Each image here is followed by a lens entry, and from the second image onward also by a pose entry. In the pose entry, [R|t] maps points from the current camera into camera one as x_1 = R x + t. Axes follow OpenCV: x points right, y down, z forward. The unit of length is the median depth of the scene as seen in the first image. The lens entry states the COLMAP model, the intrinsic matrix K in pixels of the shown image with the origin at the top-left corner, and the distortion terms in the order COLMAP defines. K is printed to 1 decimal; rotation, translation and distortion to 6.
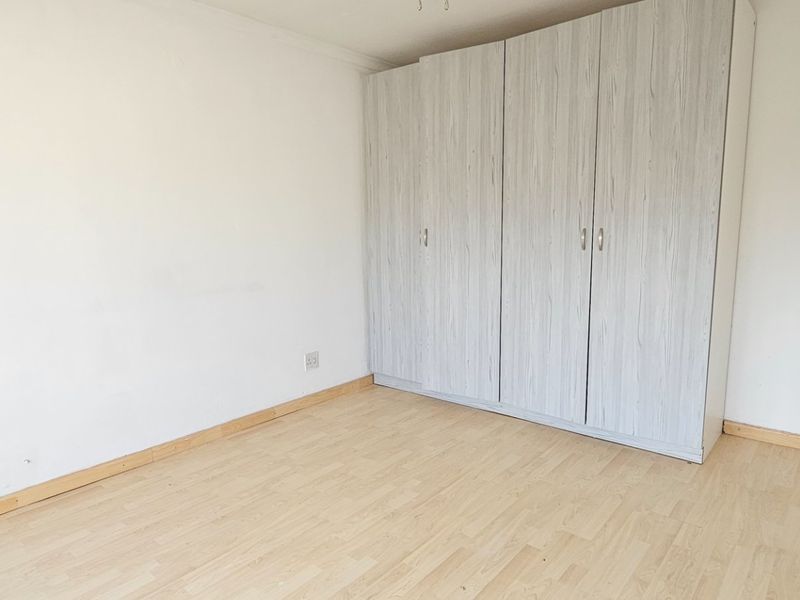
lens RADIAL K [[528.9, 0, 400.0], [0, 528.9, 300.0], [0, 0, 1]] dist [0.001126, 0.000091]
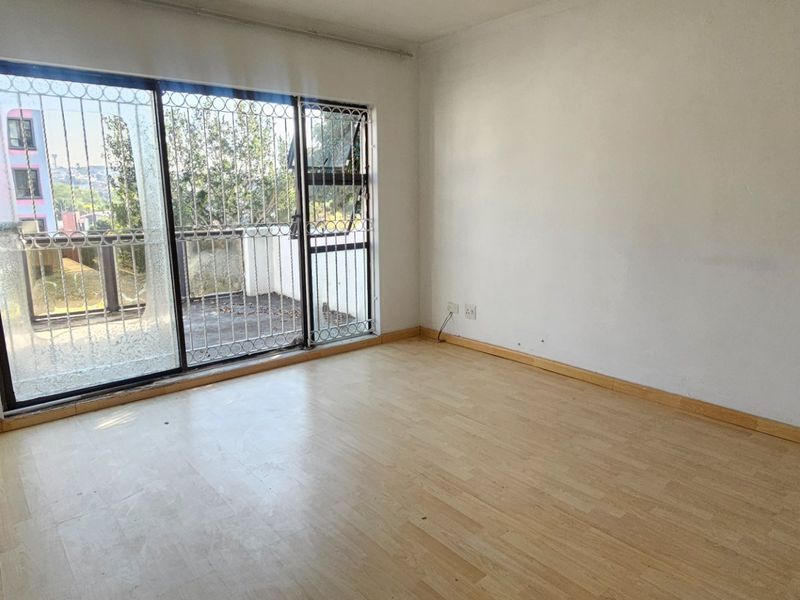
lens RADIAL K [[528.9, 0, 400.0], [0, 528.9, 300.0], [0, 0, 1]] dist [0.001126, 0.000091]
pose [[-0.163536, 0.215646, -0.962680, 0.780343], [-0.132515, 0.962172, 0.238043, -0.119095], [0.977597, 0.166498, -0.128773, 0.707573]]
